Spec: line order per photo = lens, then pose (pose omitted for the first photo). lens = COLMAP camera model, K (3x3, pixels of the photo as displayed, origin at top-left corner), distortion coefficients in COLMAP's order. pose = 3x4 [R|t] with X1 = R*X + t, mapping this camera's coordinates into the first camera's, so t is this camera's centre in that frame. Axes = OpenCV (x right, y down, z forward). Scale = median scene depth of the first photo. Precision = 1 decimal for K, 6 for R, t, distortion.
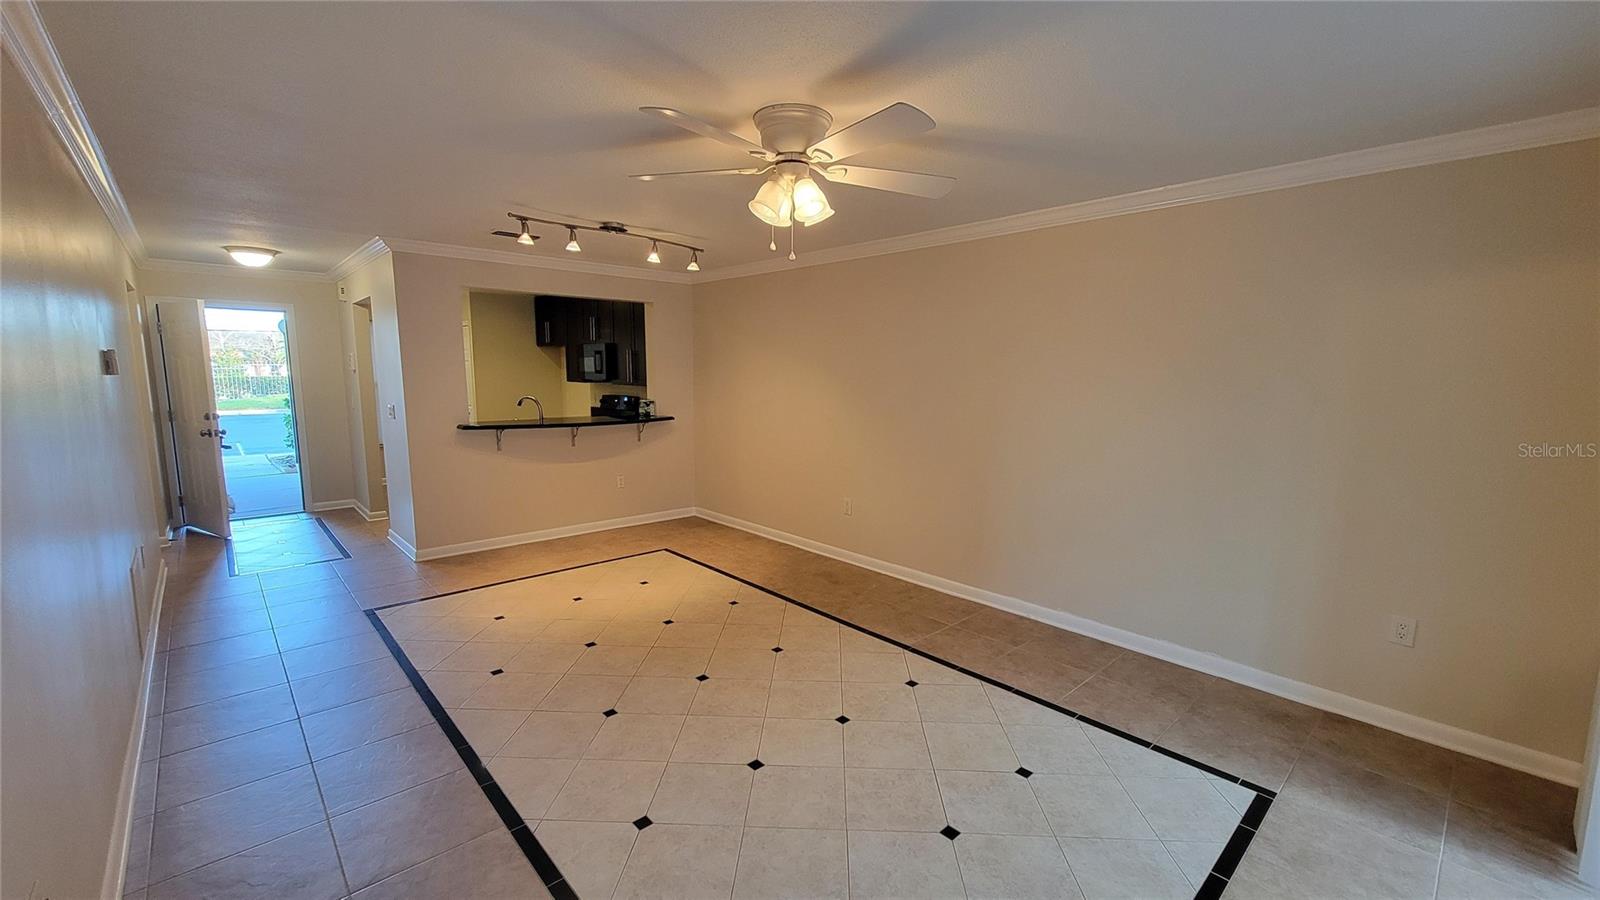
lens RADIAL K [[650.3, 0, 807.1], [0, 650.3, 449.4], [0, 0, 1]] dist [0.000143, 0.000138]
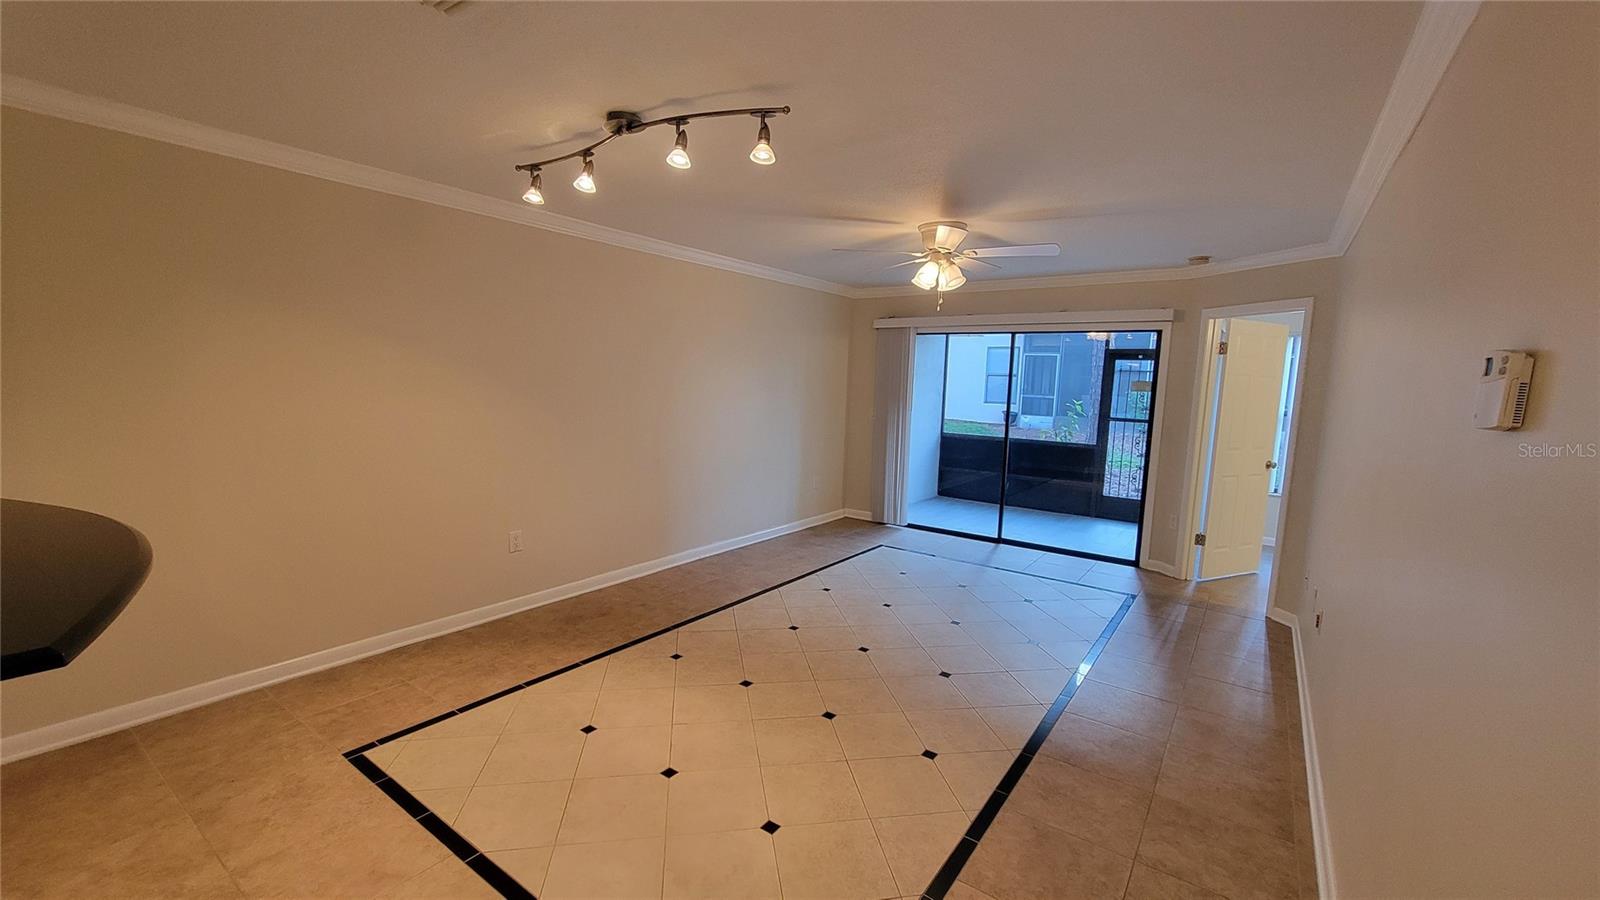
lens RADIAL K [[650.3, 0, 803.4], [0, 650.3, 446.9], [0, 0, 1]] dist [0.000143, 0.000138]
pose [[-0.199592, -0.125123, 0.971858, -0.826906], [0.084521, 0.985919, 0.144291, -0.119403], [-0.976227, 0.110942, -0.186206, 0.876171]]
